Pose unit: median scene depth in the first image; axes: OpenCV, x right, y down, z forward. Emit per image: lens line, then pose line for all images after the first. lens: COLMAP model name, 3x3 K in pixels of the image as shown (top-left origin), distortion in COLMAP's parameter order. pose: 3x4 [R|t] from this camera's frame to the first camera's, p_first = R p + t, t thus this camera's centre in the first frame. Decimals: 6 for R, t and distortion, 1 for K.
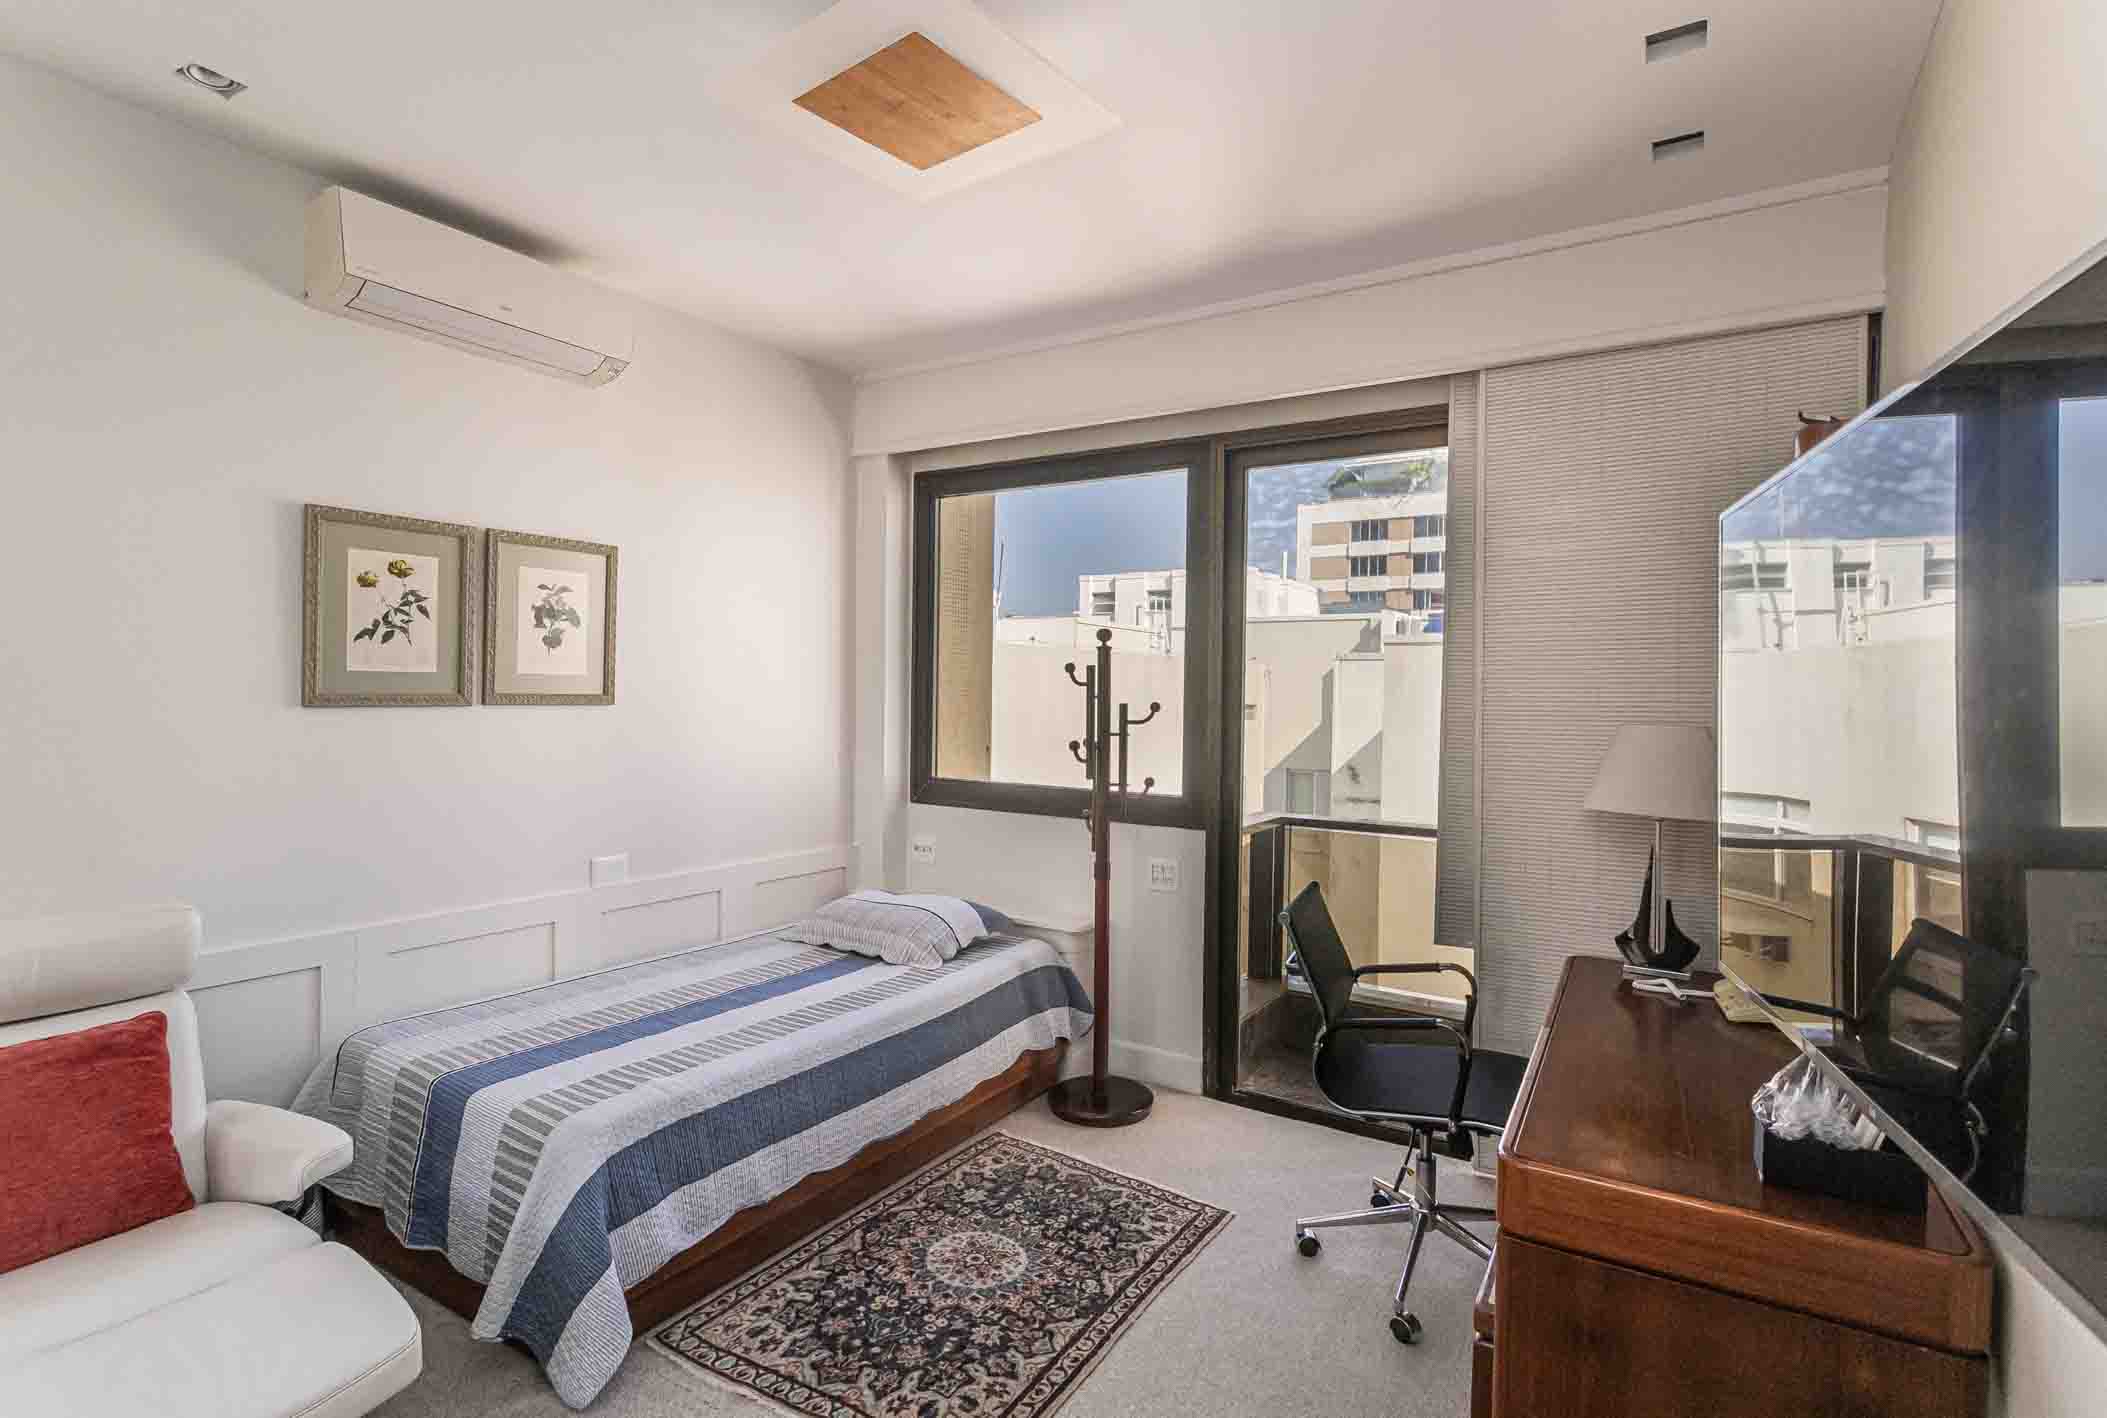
lens RADIAL K [[1042.7, 0, 1041.1], [0, 1042.7, 701.4], [0, 0, 1]] dist [0.004072, 0.000300]
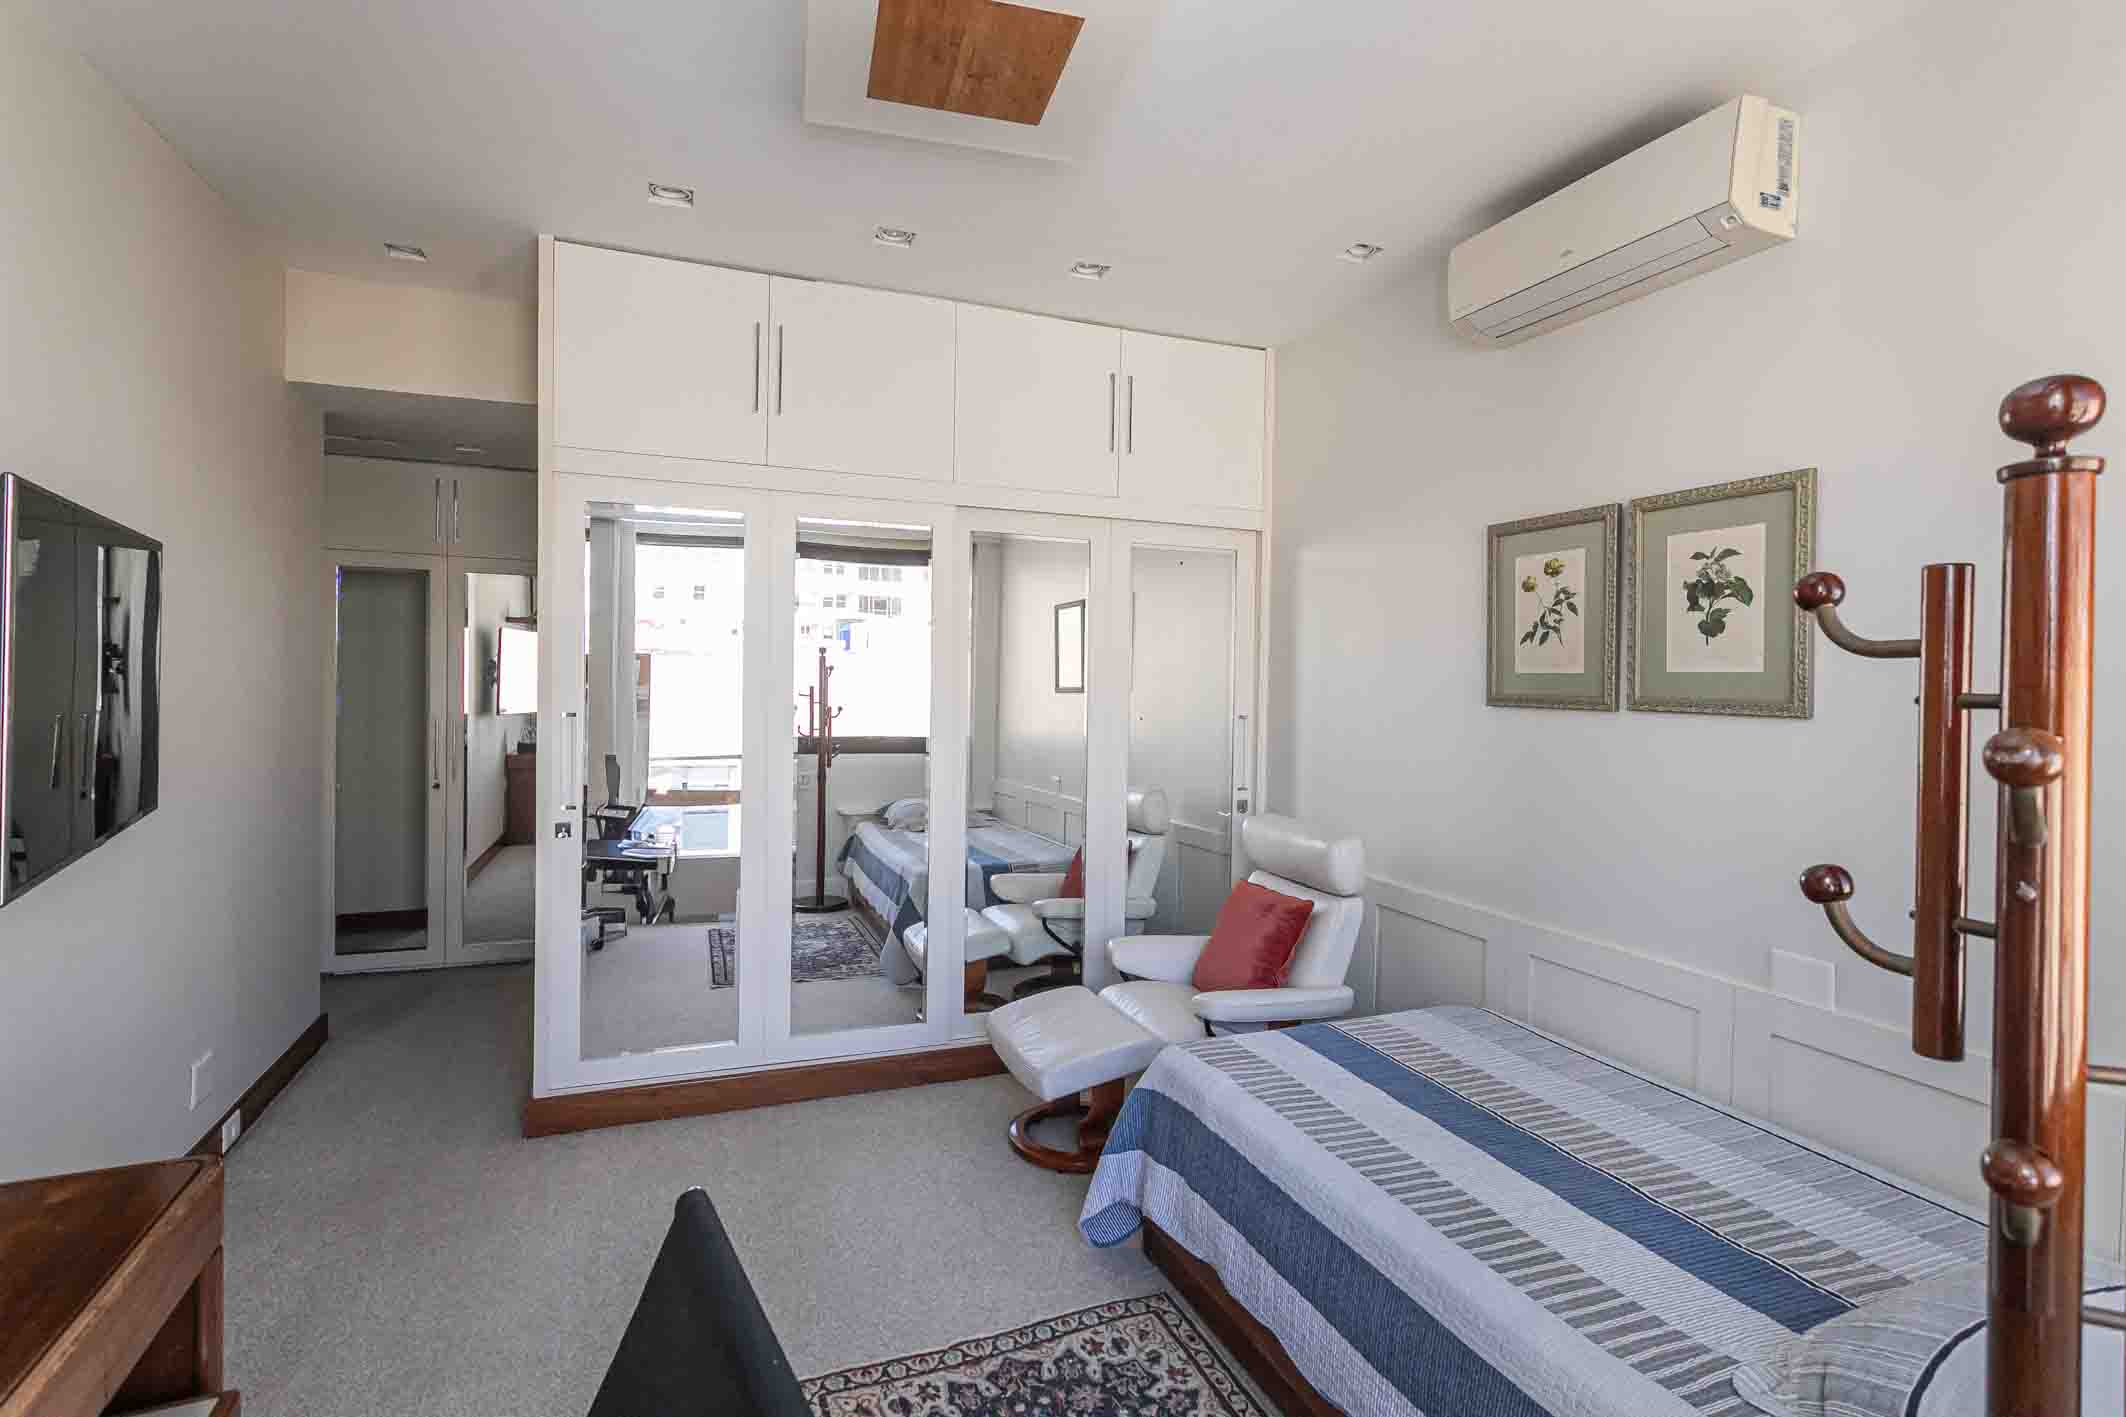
lens RADIAL K [[1008.8, 0, 1071.7], [0, 1008.8, 697.2], [0, 0, 1]] dist [-0.000736, 0.000928]
pose [[-0.571735, -0.012617, -0.820341, 0.413557], [-0.037826, 0.999224, 0.010995, 0.000587], [0.819566, 0.037316, -0.571769, 1.168130]]
